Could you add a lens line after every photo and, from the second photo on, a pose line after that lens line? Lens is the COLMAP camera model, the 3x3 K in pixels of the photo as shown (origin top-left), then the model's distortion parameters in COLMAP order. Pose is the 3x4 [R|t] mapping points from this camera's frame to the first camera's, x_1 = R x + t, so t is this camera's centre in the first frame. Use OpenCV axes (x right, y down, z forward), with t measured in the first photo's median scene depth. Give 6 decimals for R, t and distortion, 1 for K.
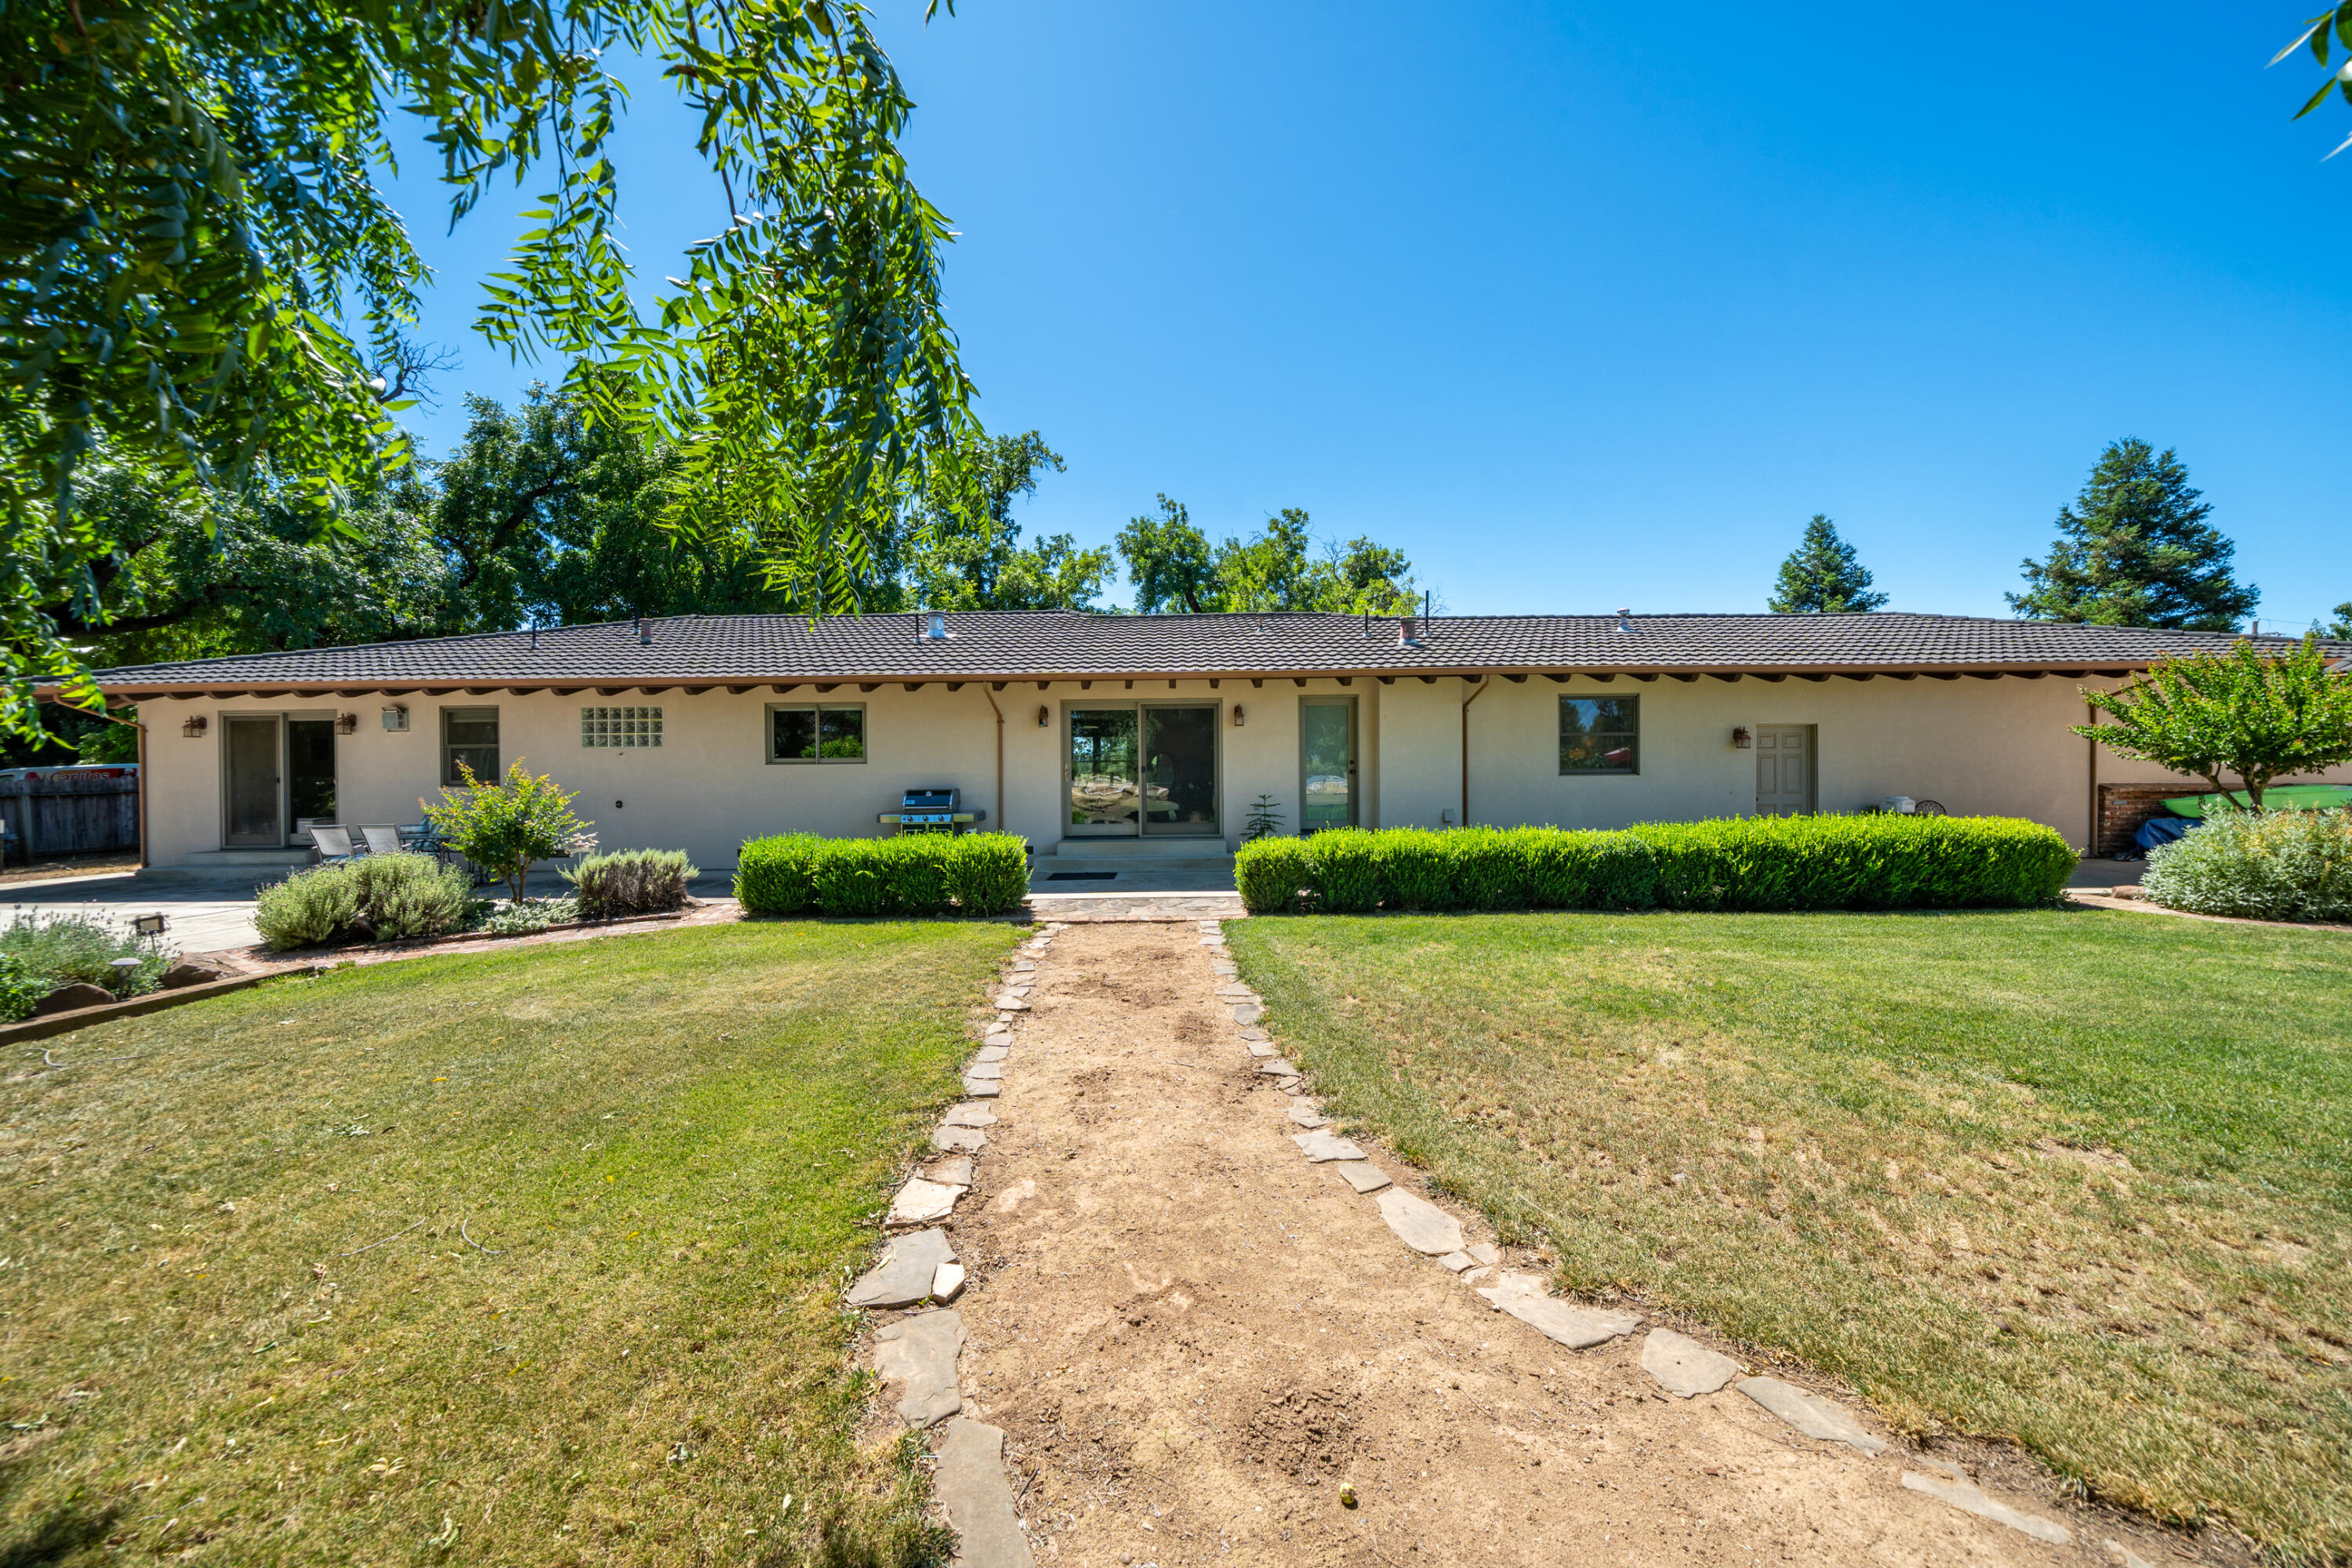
lens RADIAL K [[796.9, 0, 1176.0], [0, 796.9, 784.0], [0, 0, 1]] dist [-0.003426, 0.000259]
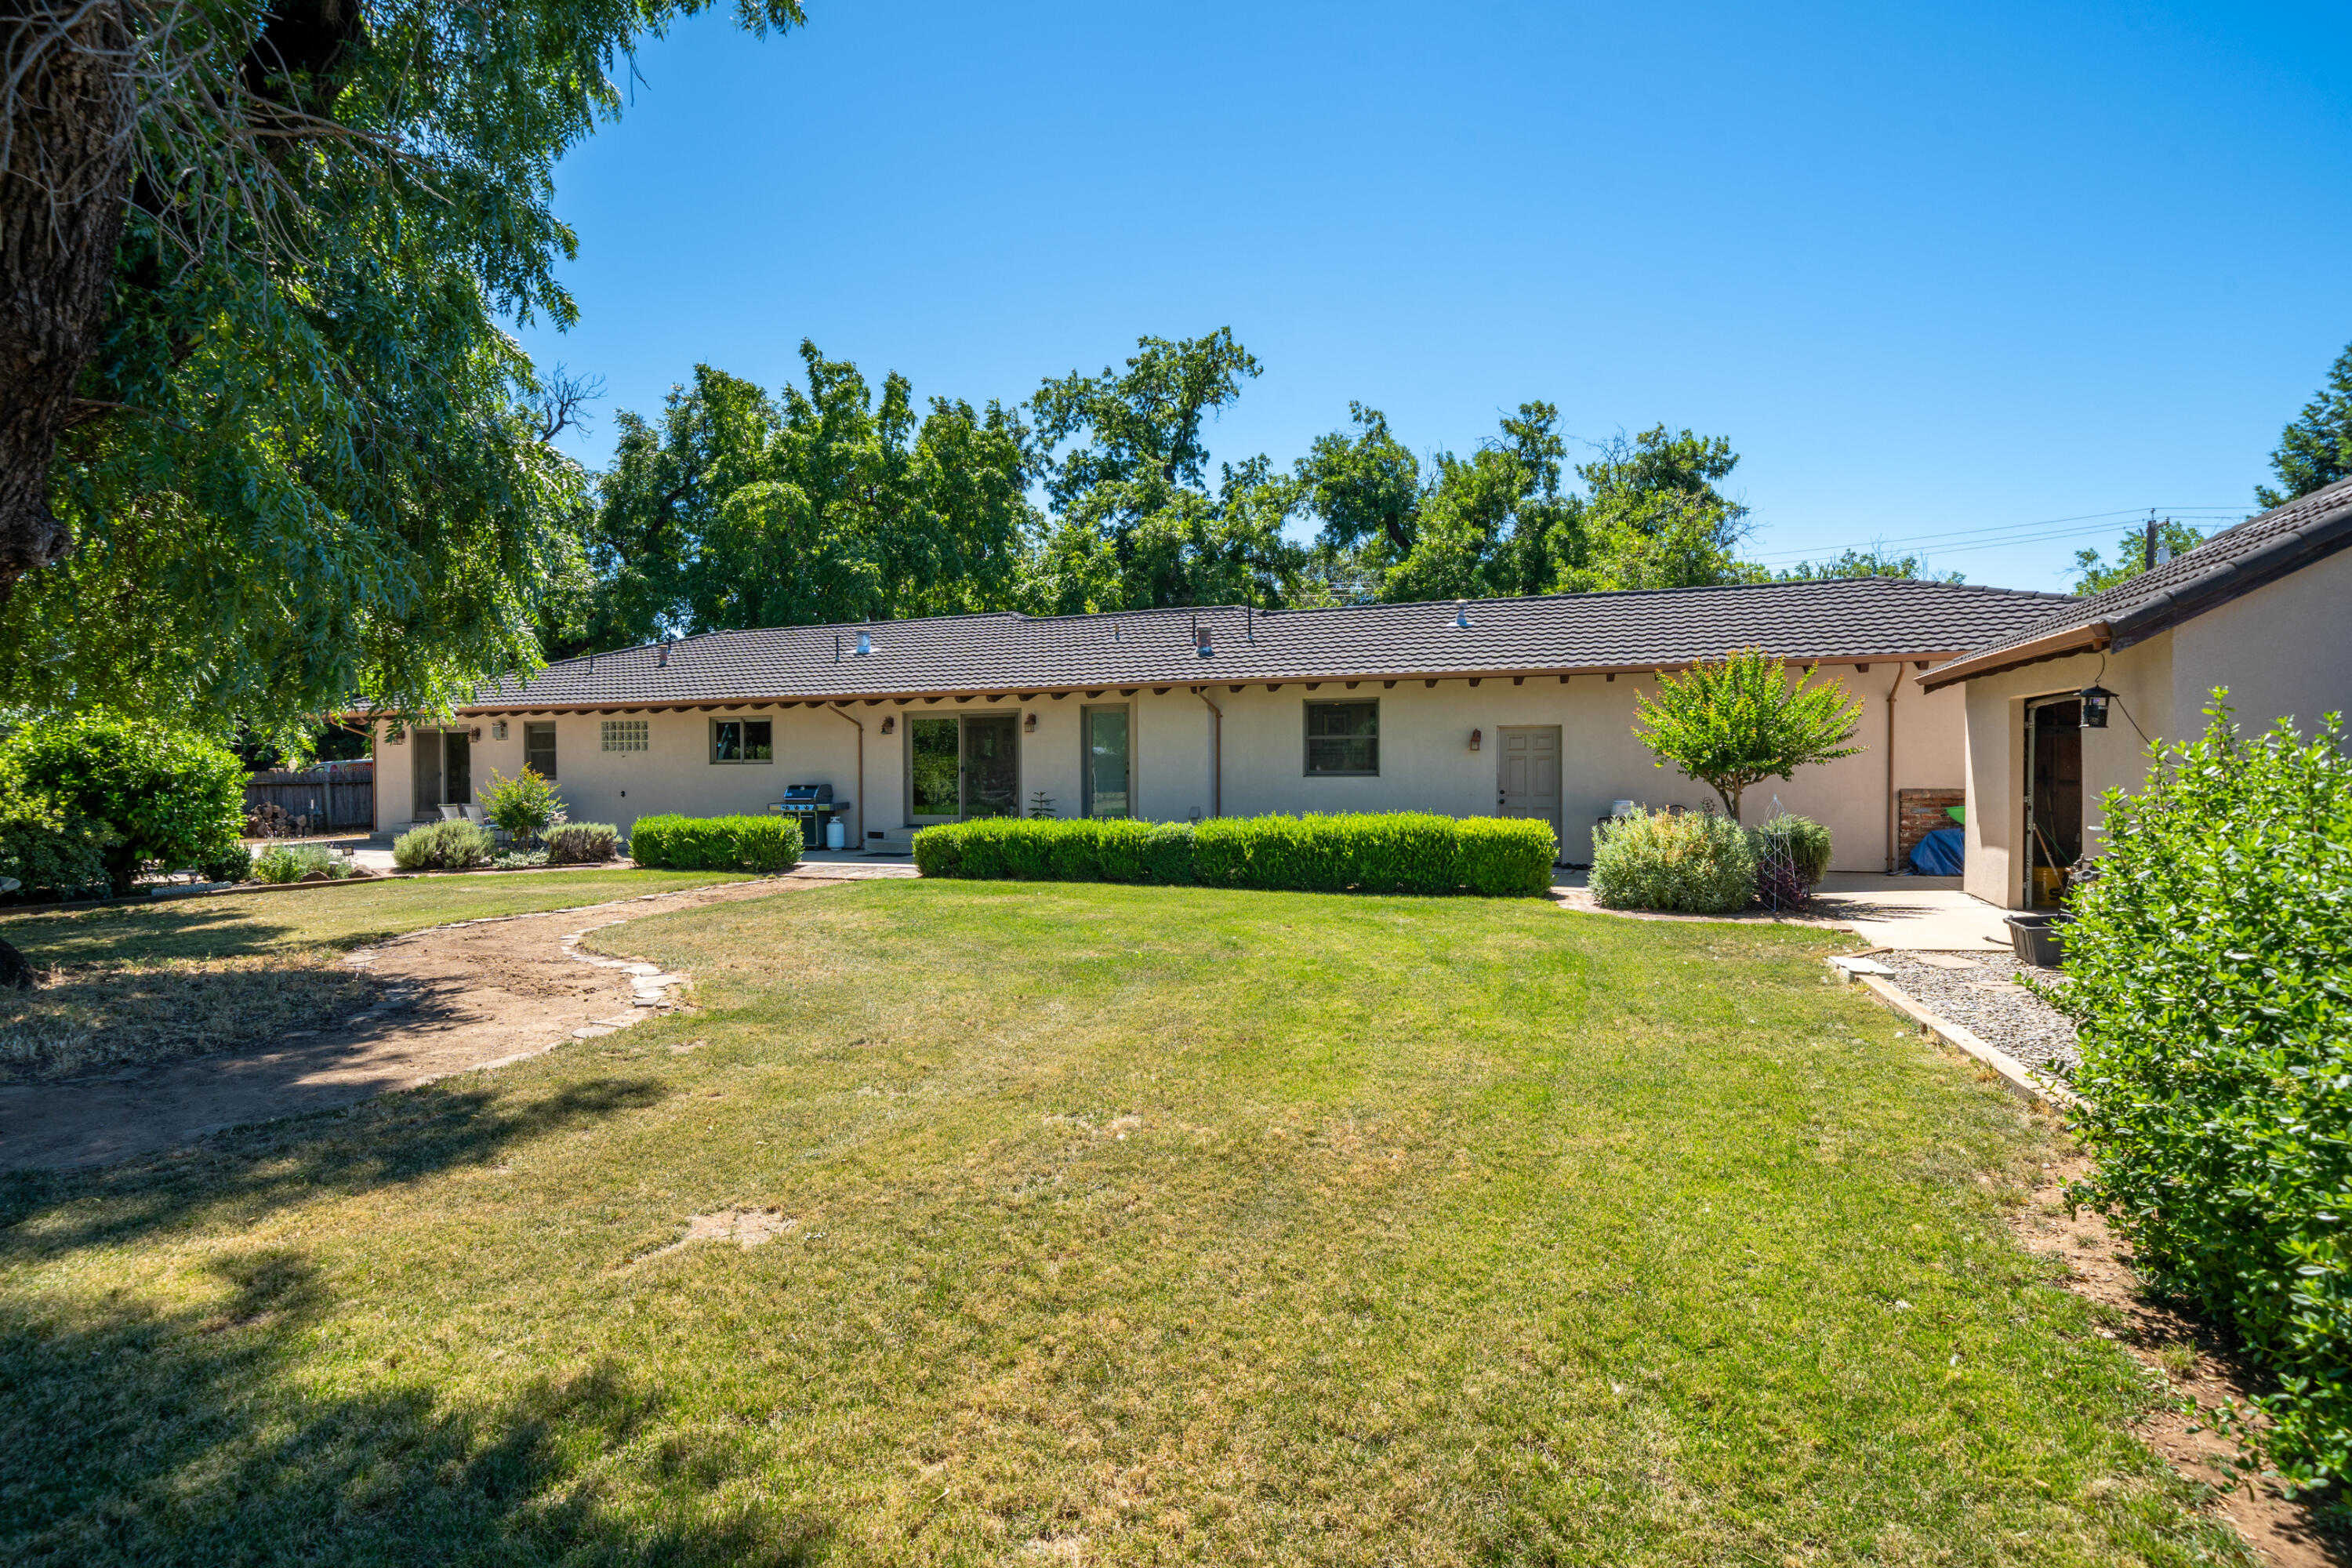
lens RADIAL K [[1222.1, 0, 1176.0], [0, 1222.1, 784.0], [0, 0, 1]] dist [0.013552, -0.000886]
pose [[0.929541, 0.008037, -0.368630, 0.917154], [-0.005878, 0.999958, 0.006980, -0.010746], [0.368671, -0.004322, 0.929550, -0.568164]]
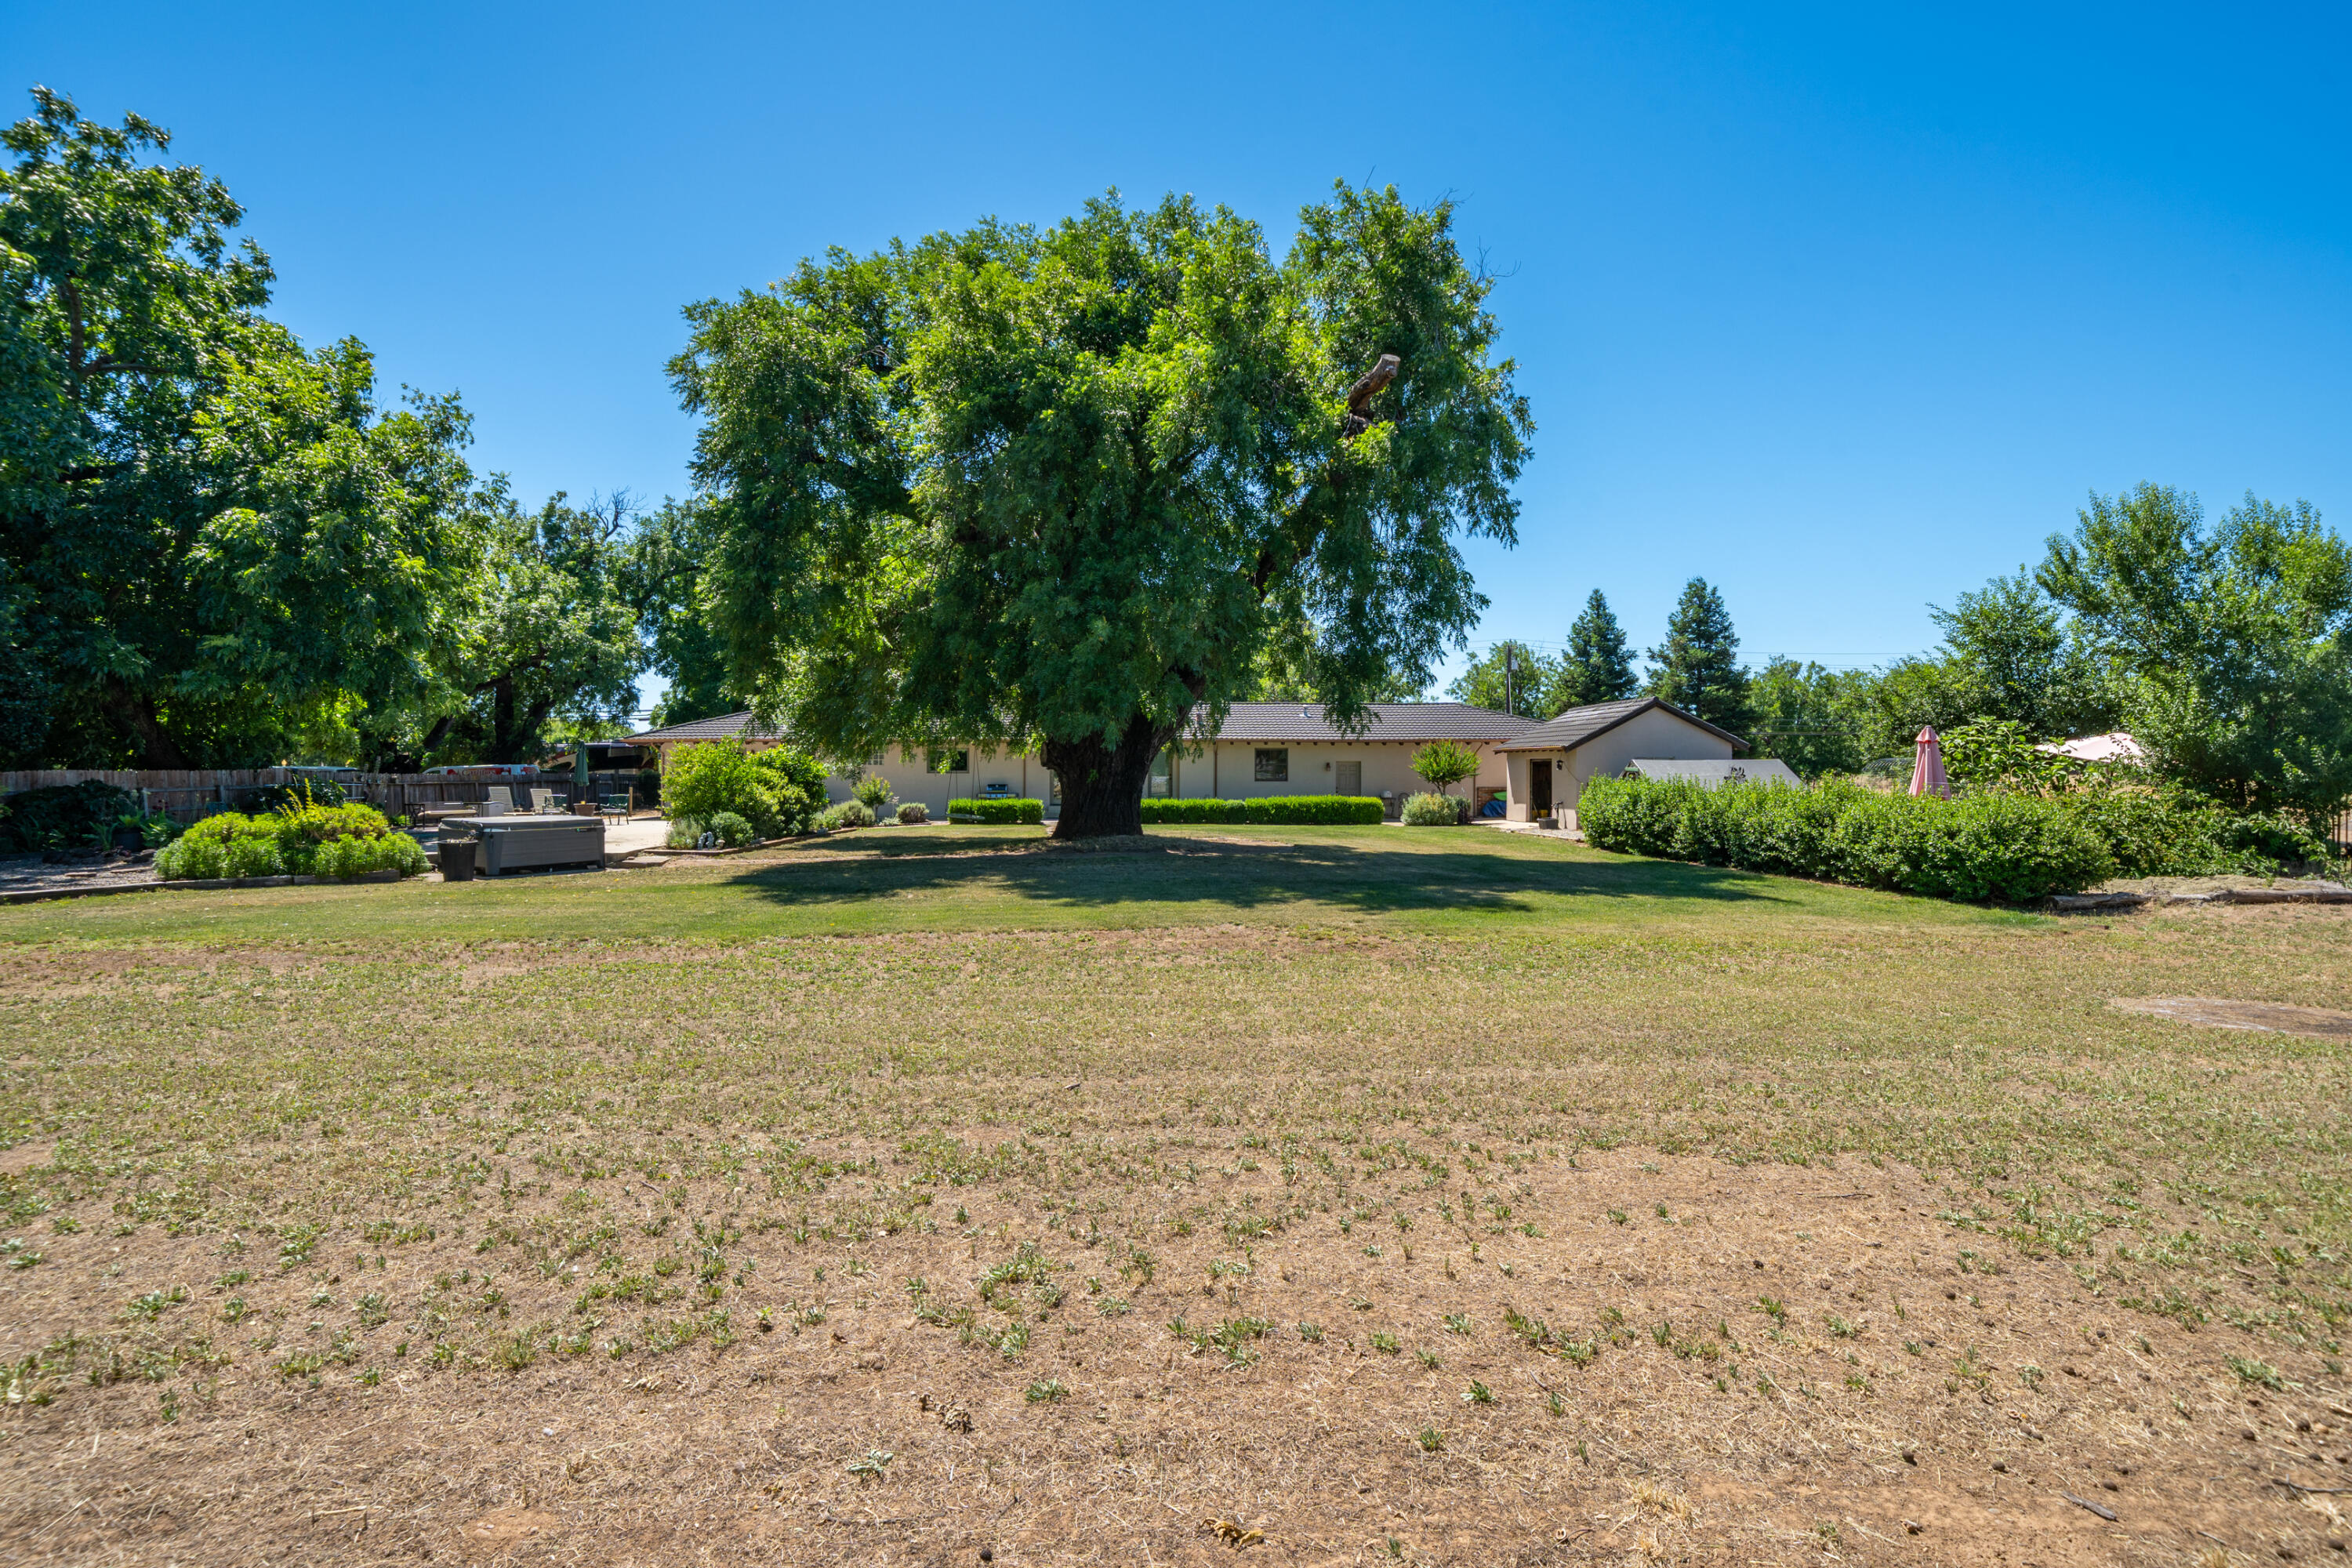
lens RADIAL K [[1086.3, 0, 1176.0], [0, 1086.3, 784.0], [0, 0, 1]] dist [0.000288, -0.000073]
pose [[0.999654, 0.011148, 0.023841, 0.161420], [-0.011098, 0.999936, -0.002207, 0.007813], [-0.023864, 0.001941, 0.999713, -2.300304]]
